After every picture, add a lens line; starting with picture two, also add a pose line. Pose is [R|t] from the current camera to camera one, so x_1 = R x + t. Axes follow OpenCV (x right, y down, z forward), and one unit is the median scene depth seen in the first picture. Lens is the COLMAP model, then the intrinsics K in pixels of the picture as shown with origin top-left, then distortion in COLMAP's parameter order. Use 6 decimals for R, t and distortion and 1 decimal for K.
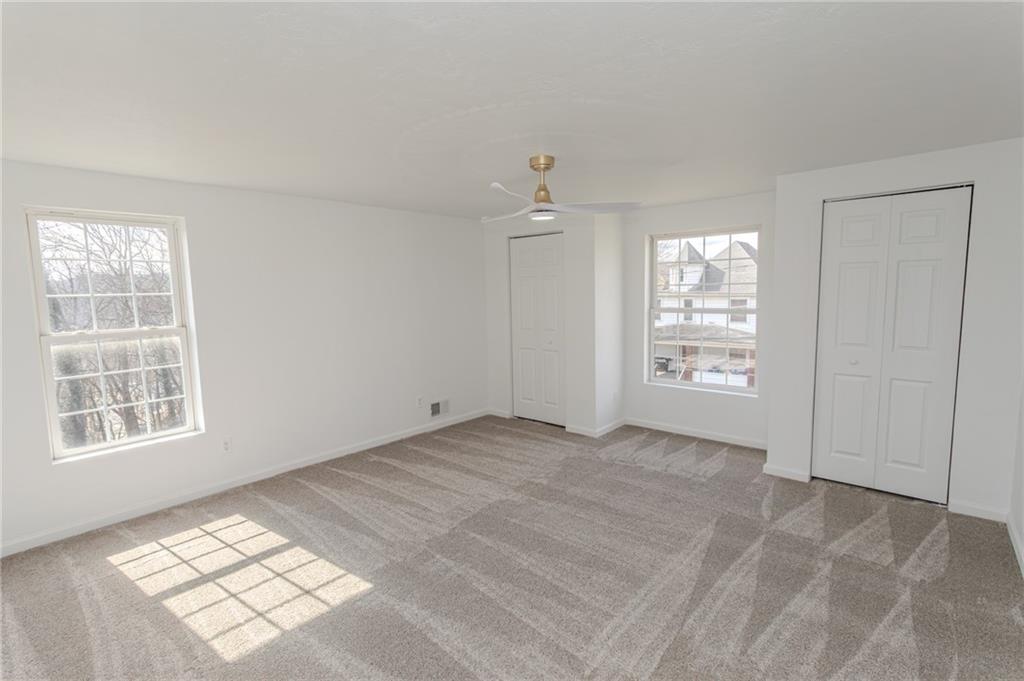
lens RADIAL K [[502.3, 0, 511.8], [0, 502.3, 342.9], [0, 0, 1]] dist [-0.003315, 0.005203]
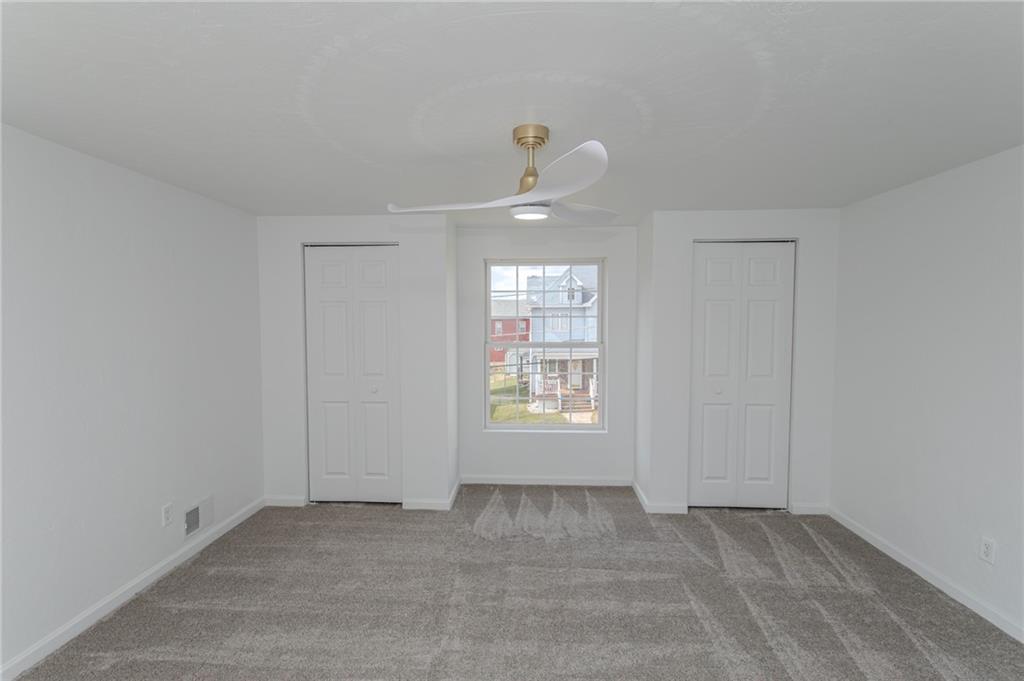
lens RADIAL K [[502.3, 0, 512.2], [0, 502.3, 336.5], [0, 0, 1]] dist [-0.003315, 0.005203]
pose [[0.775240, -0.004918, 0.631648, -0.272510], [0.052806, 0.996974, -0.057047, -0.032921], [-0.629456, 0.077580, 0.773153, 0.350010]]
